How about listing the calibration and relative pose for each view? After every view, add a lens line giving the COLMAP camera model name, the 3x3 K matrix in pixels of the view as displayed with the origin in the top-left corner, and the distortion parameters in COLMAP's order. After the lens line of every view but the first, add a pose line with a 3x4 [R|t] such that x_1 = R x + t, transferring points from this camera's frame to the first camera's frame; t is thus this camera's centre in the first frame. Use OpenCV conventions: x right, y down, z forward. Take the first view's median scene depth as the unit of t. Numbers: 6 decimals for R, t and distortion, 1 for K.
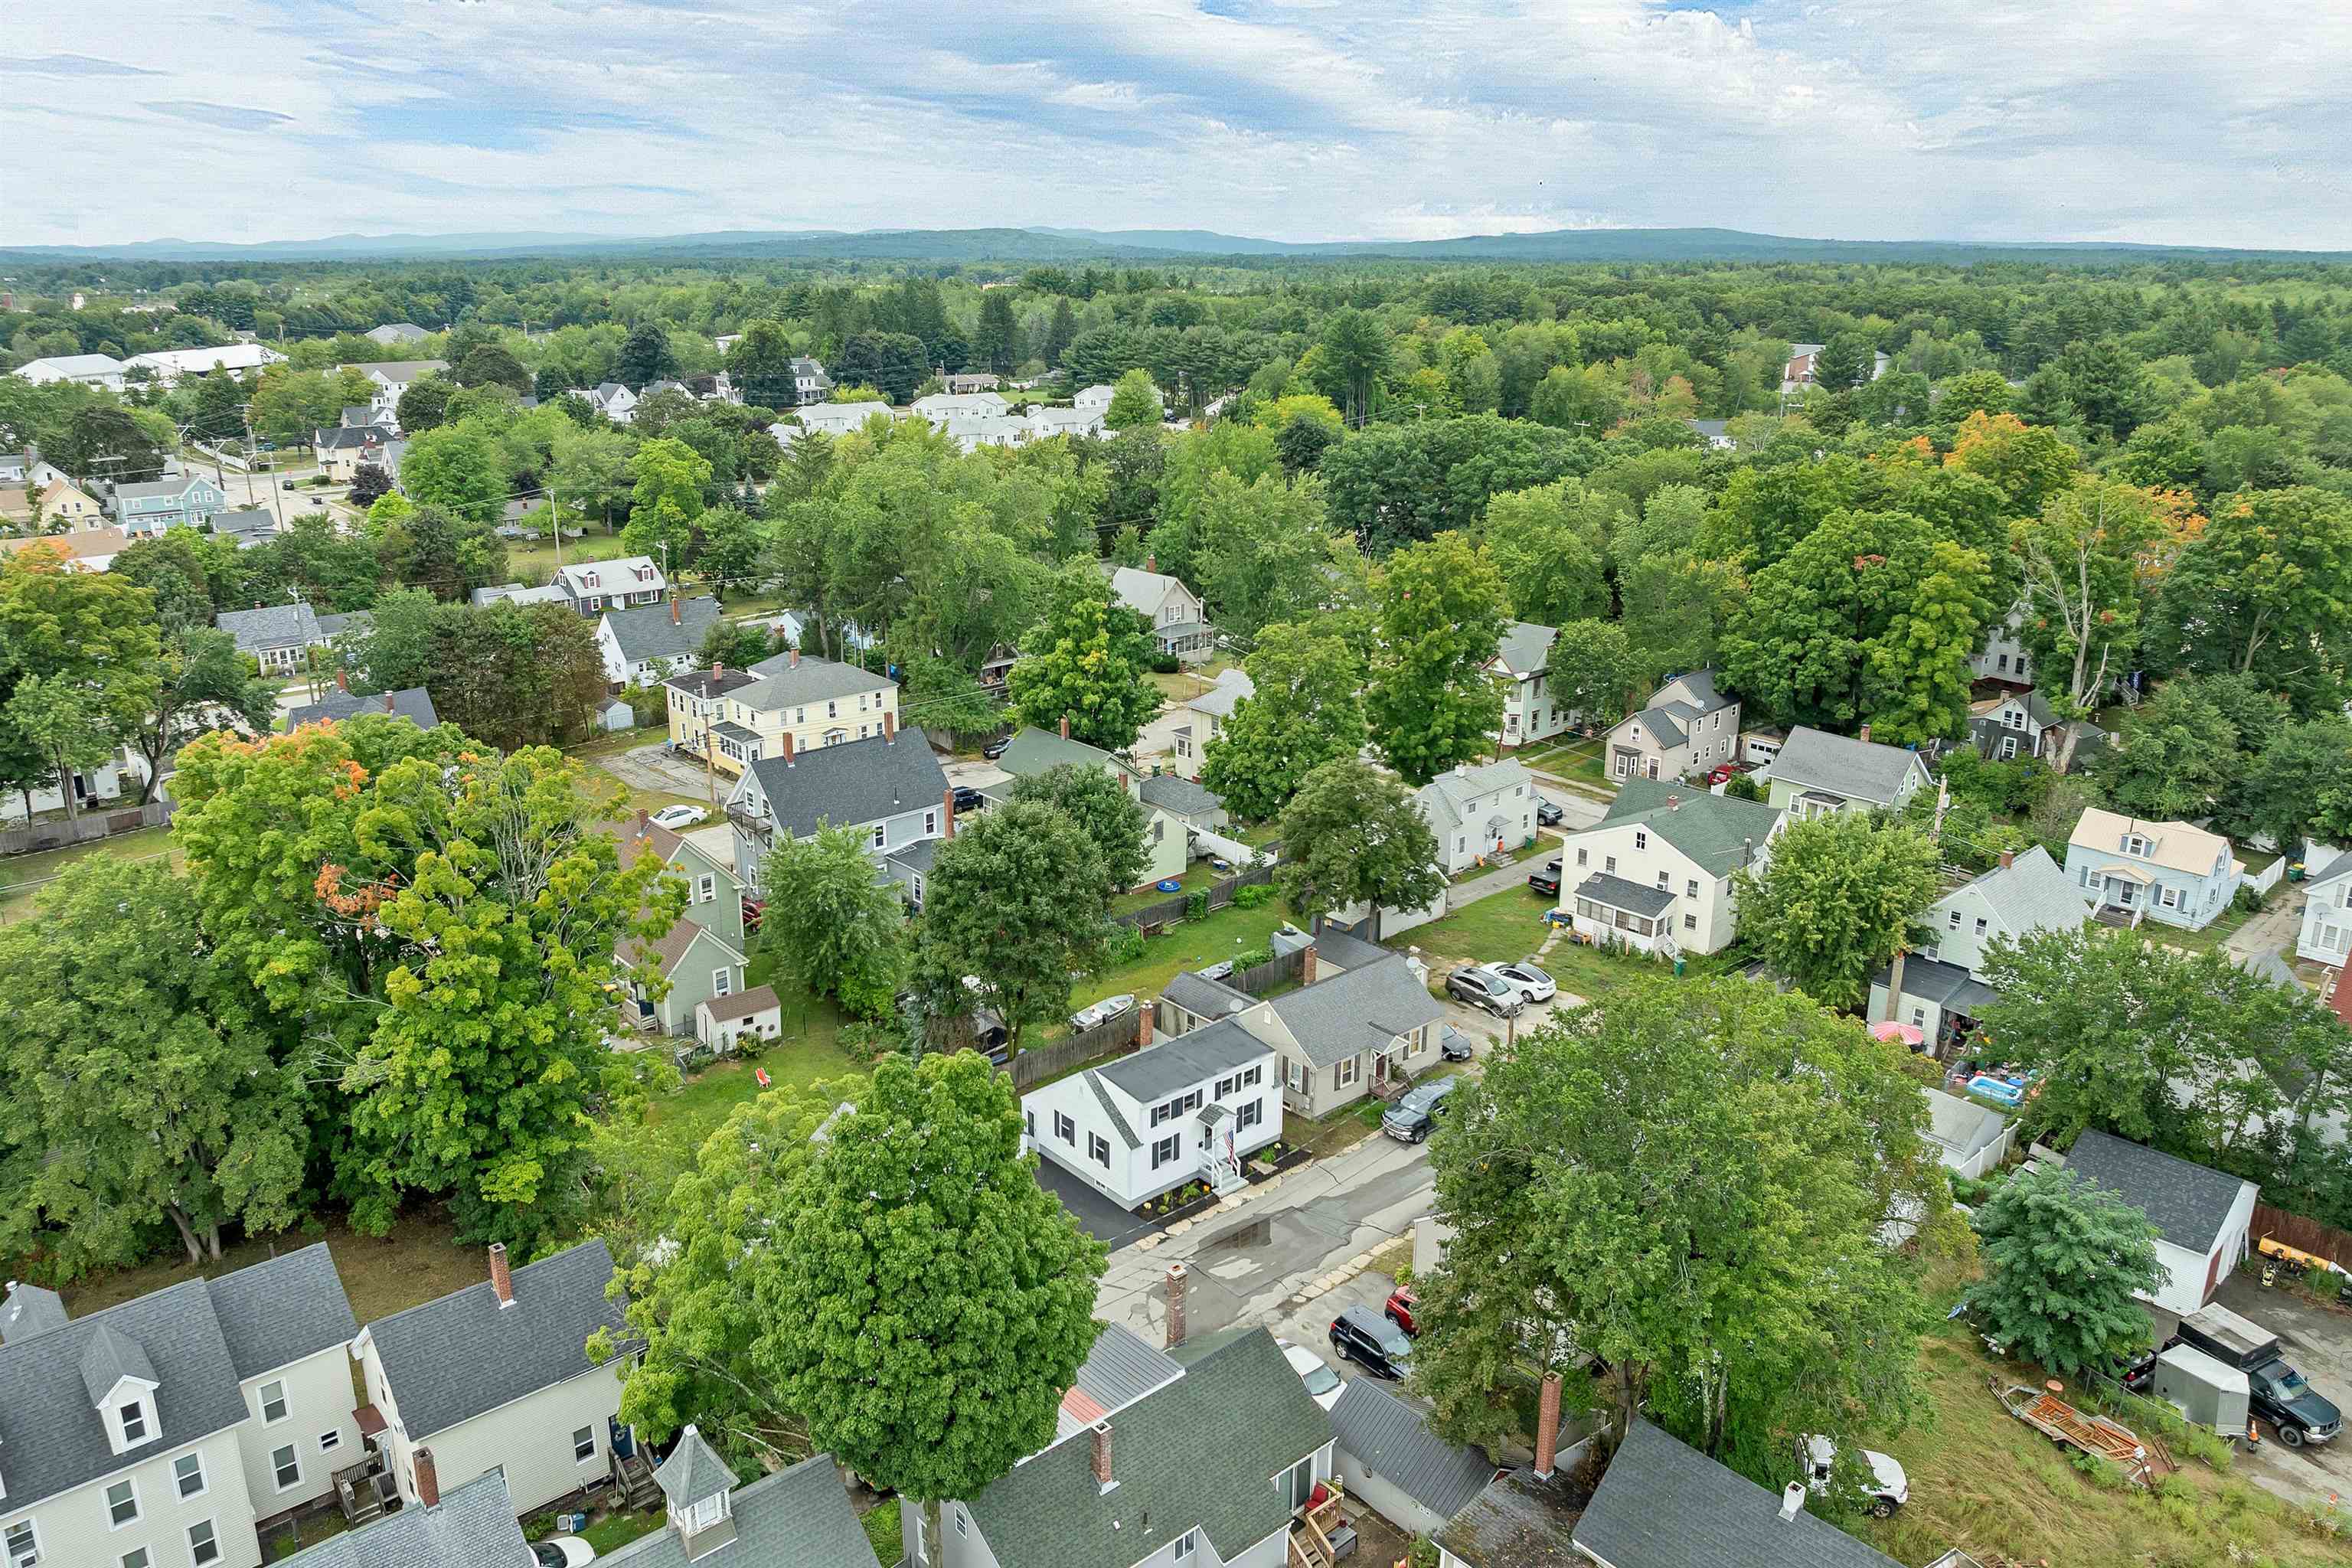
lens RADIAL K [[1668.5, 0, 1132.7], [0, 1668.5, 731.3], [0, 0, 1]] dist [-0.033165, 0.004566]
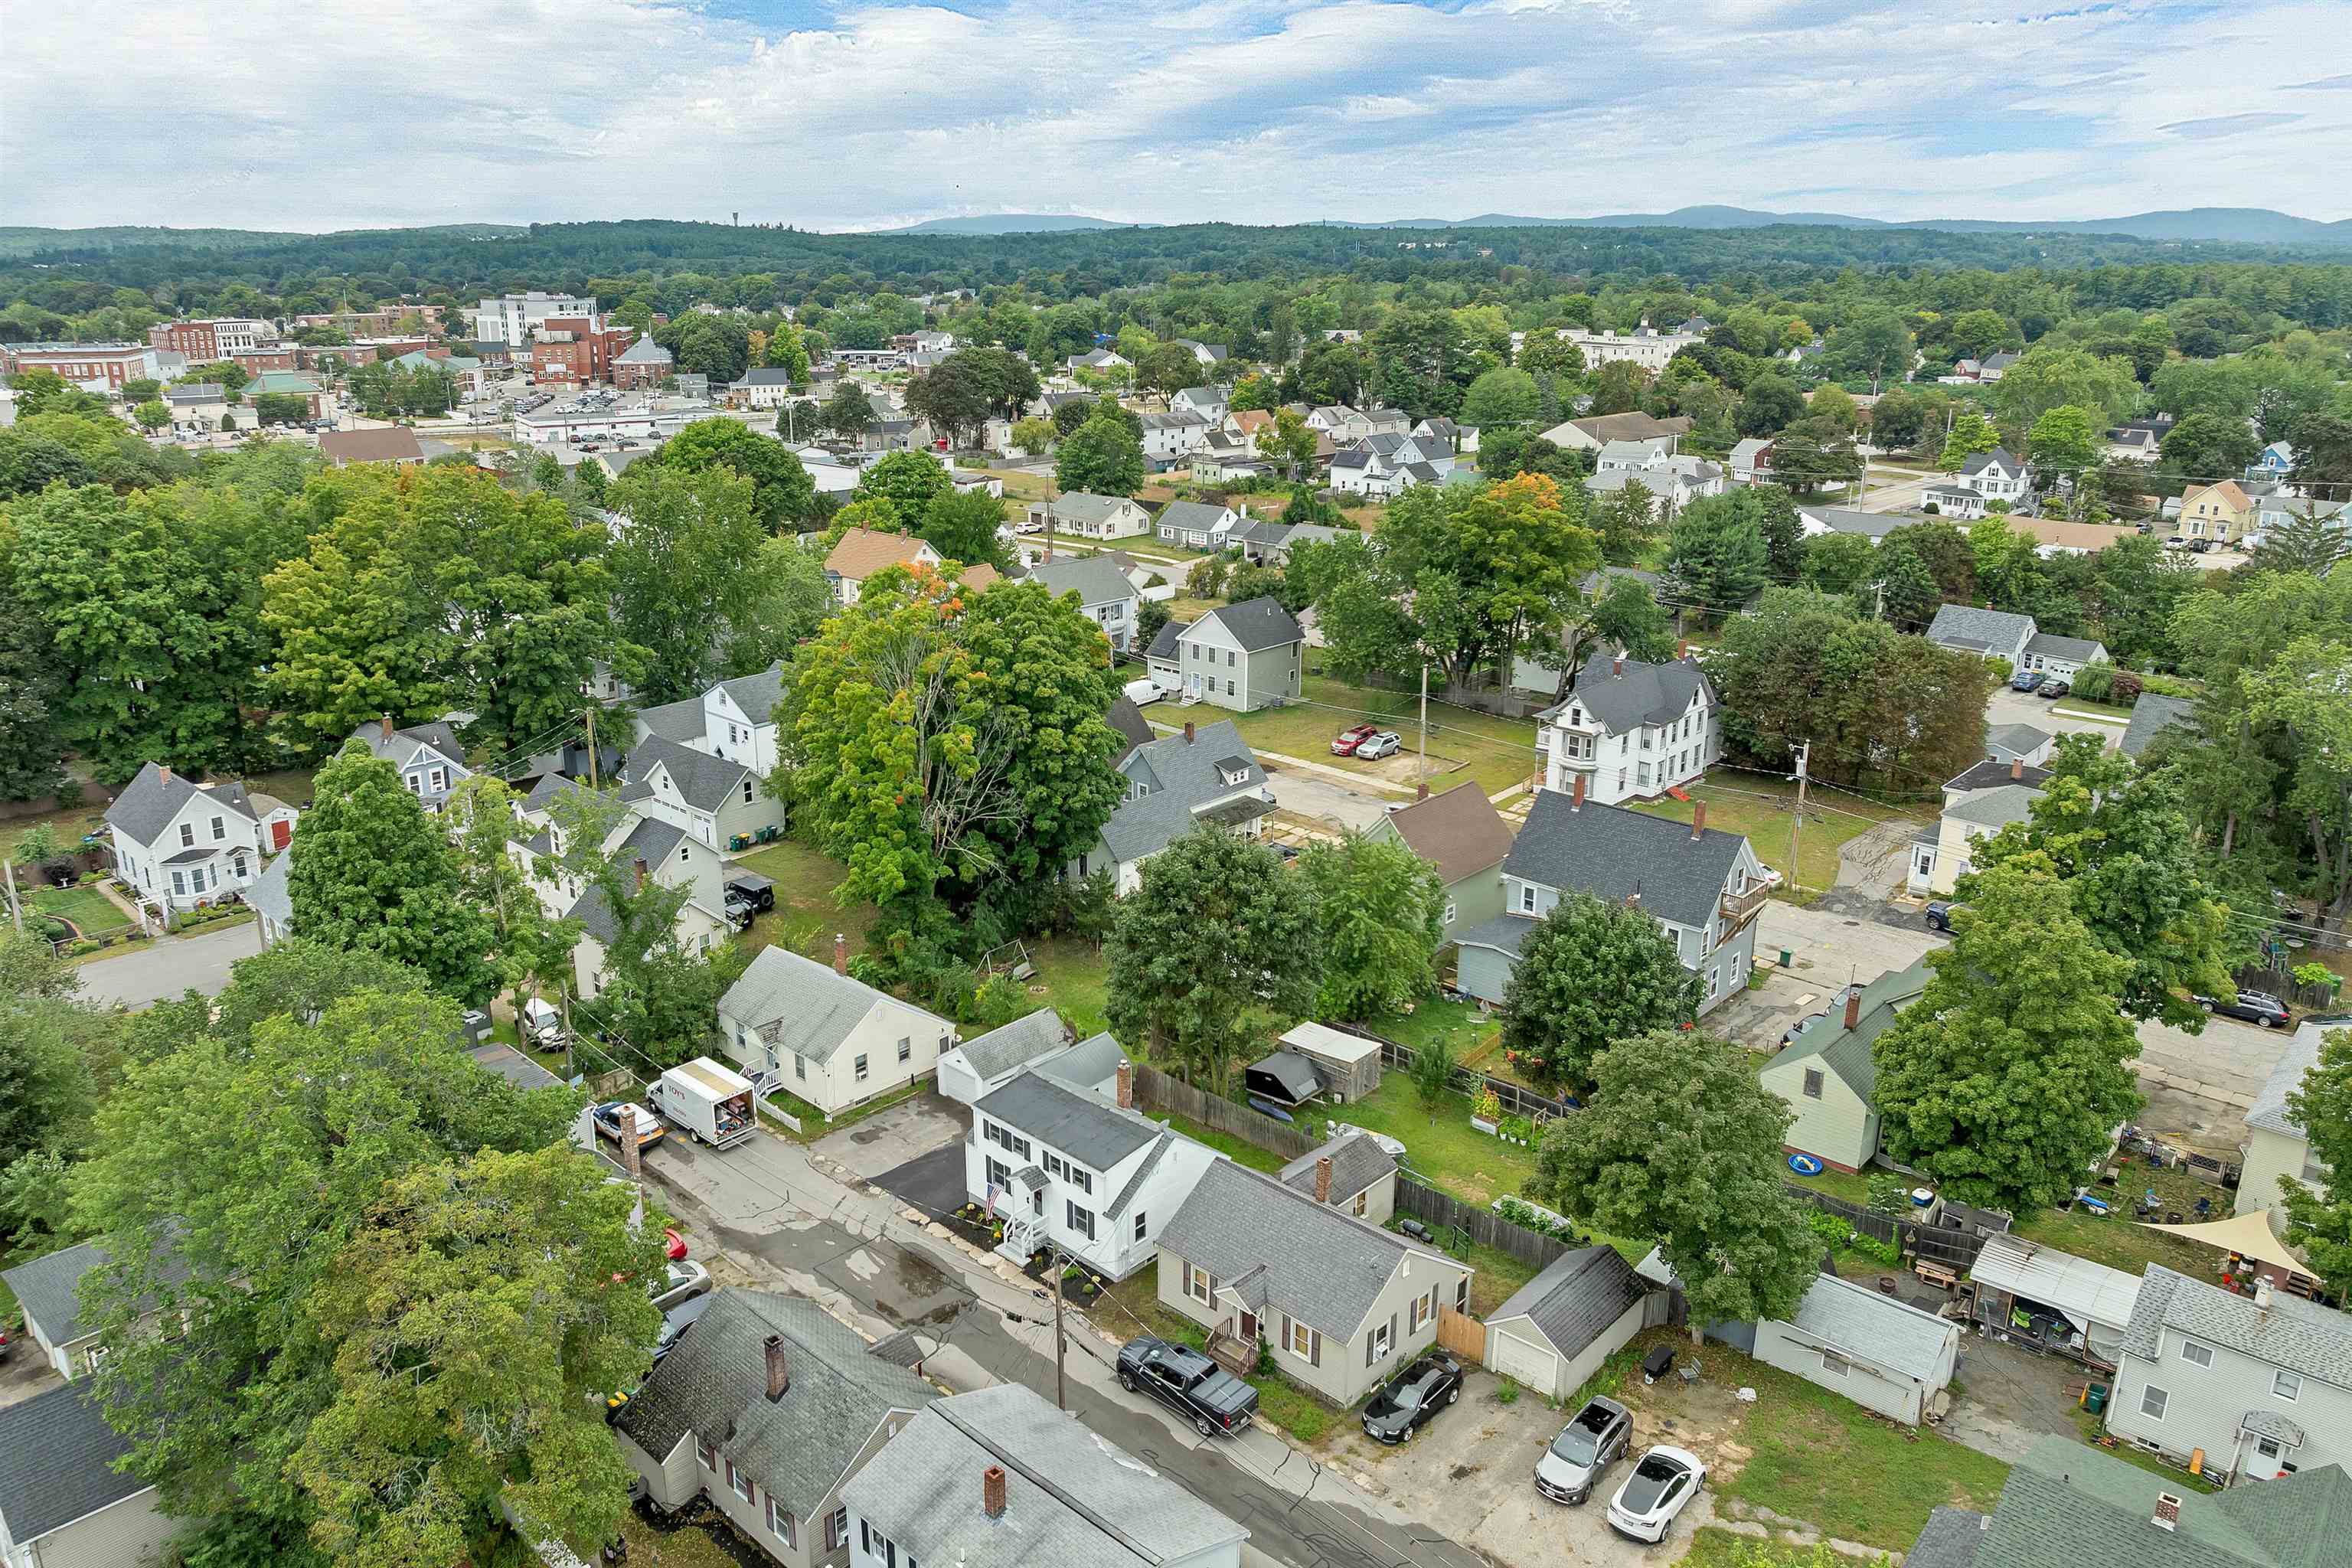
lens RADIAL K [[1669.8, 0, 1175.7], [0, 1669.8, 704.2], [0, 0, 1]] dist [-0.038884, 0.000409]
pose [[0.136092, 0.263342, -0.955055, 0.739679], [-0.277694, 0.935518, 0.218384, -0.204133], [0.950981, 0.235493, 0.200445, 0.698368]]
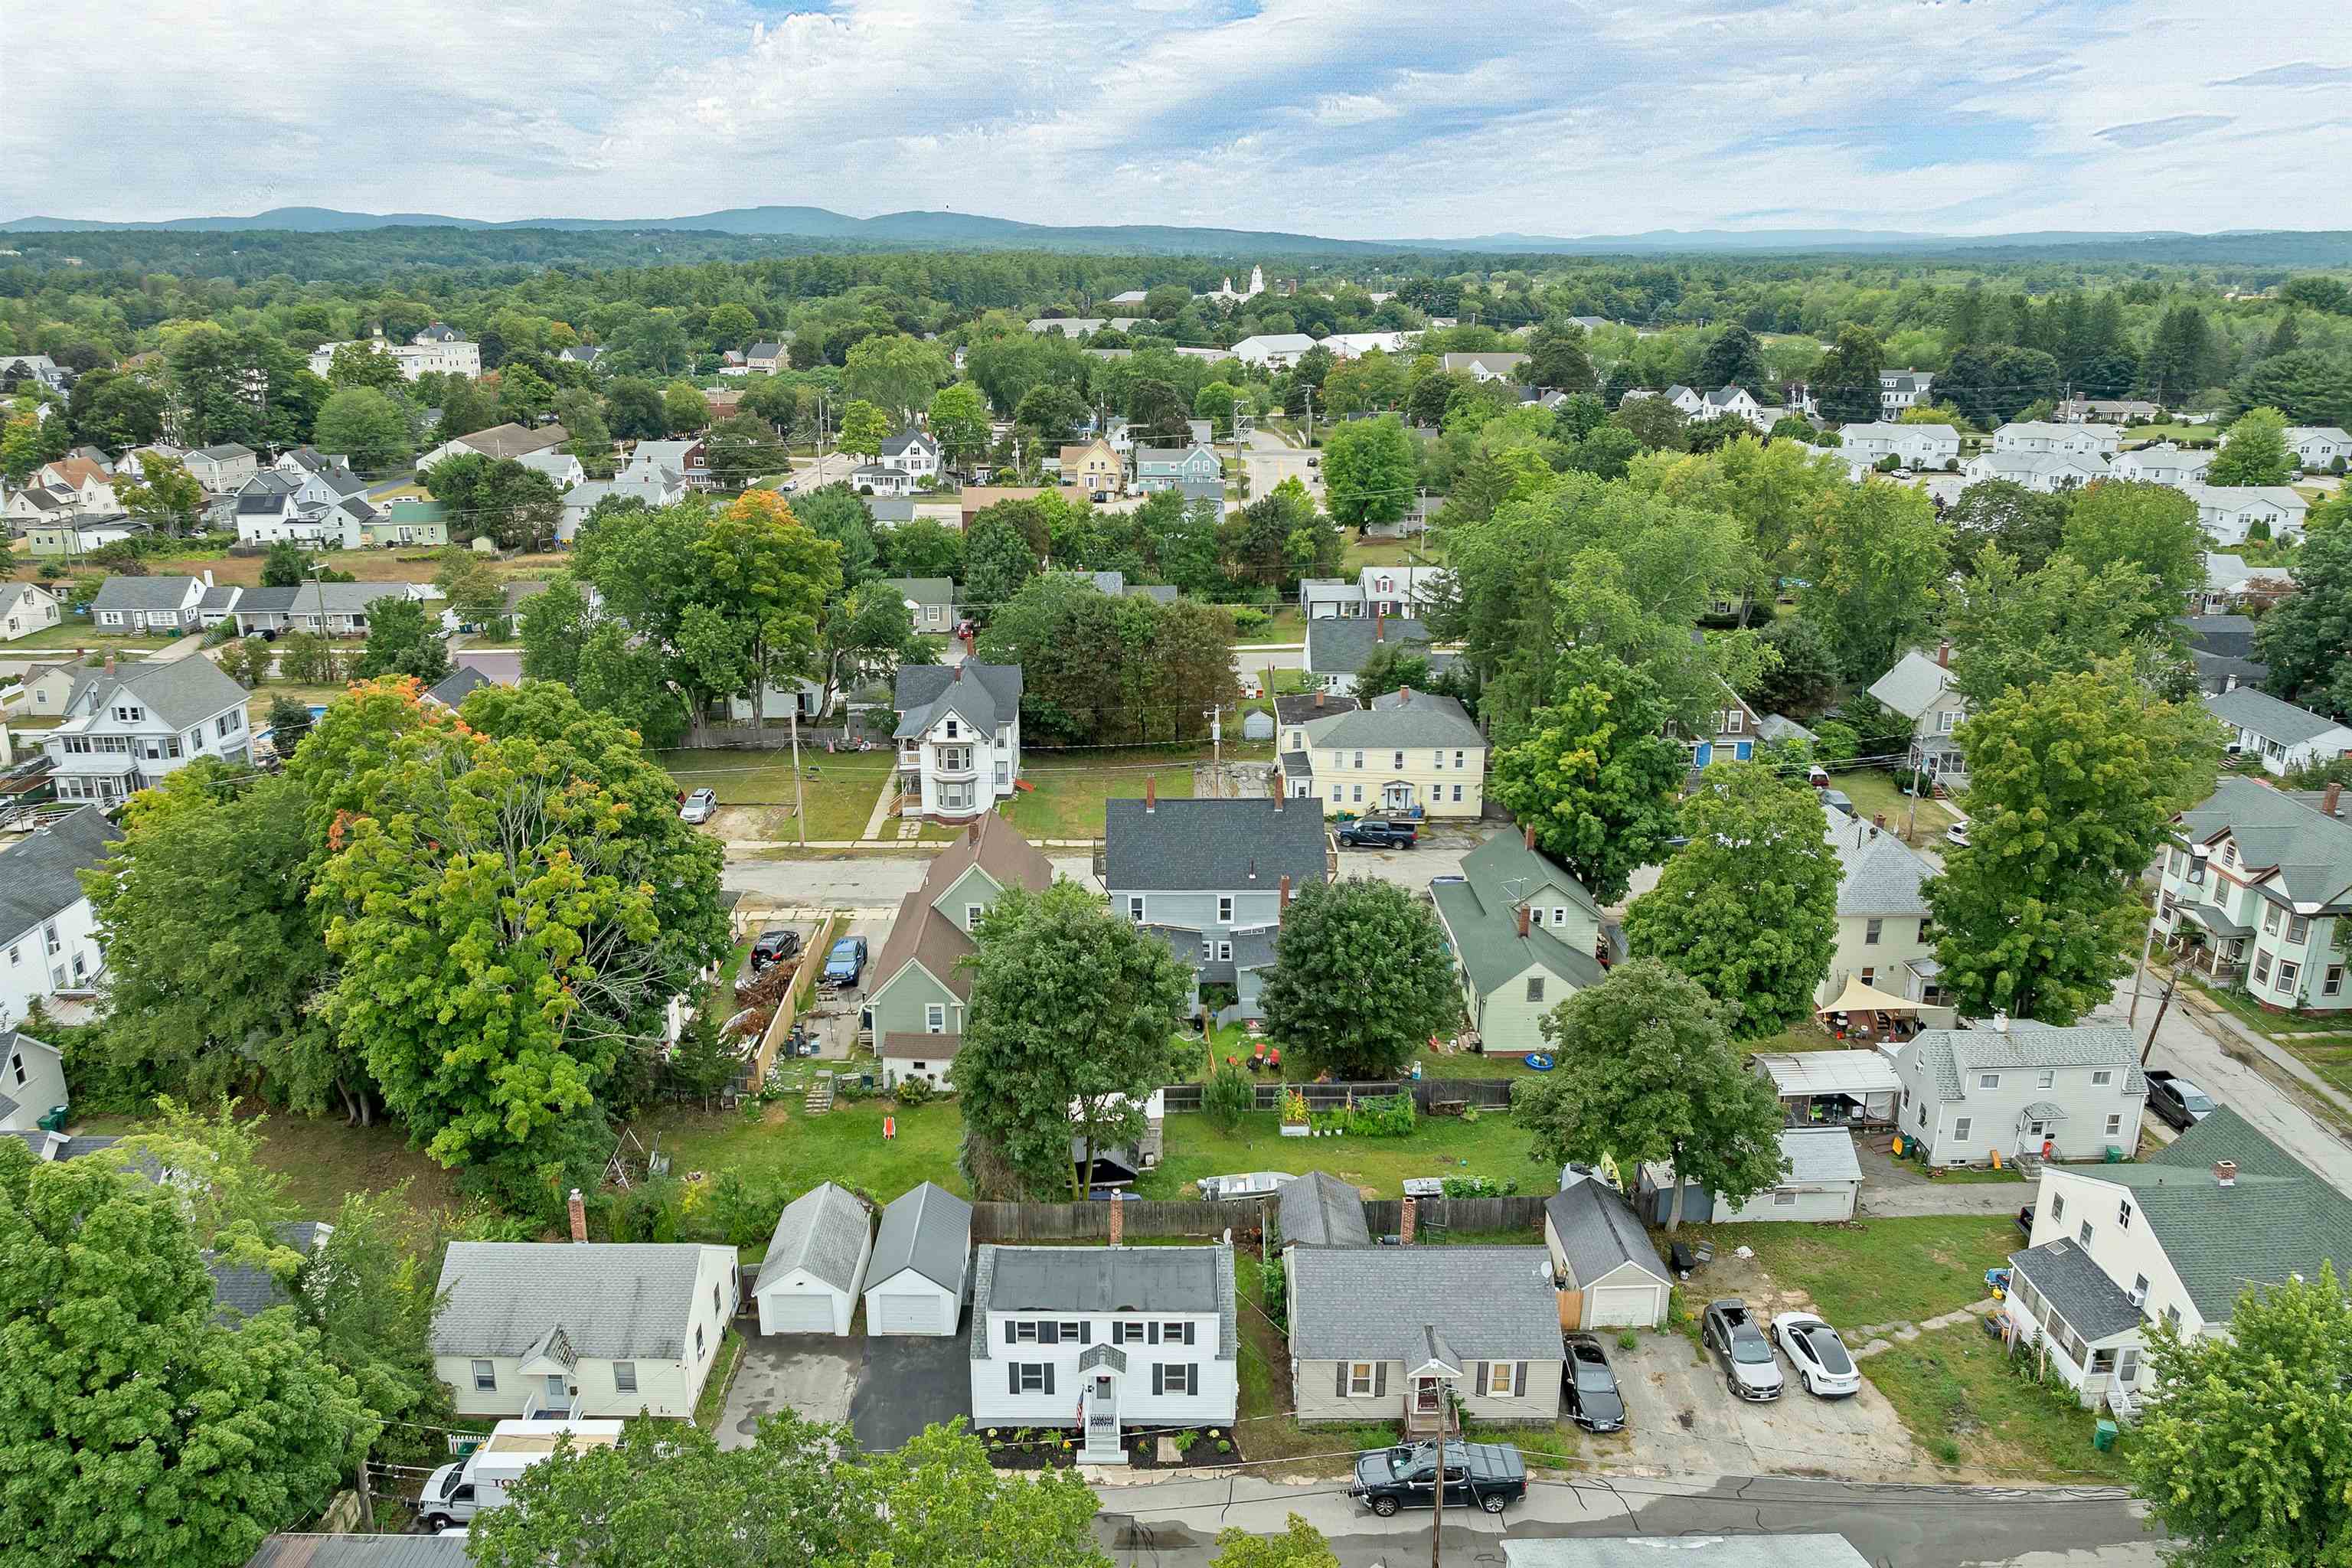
lens RADIAL K [[1668.5, 0, 1132.7], [0, 1668.5, 731.3], [0, 0, 1]] dist [-0.033165, 0.004566]
pose [[0.769352, 0.178190, -0.613470, 0.409390], [-0.177545, 0.982119, 0.062610, -0.093439], [0.613657, 0.060749, 0.787232, 0.317889]]
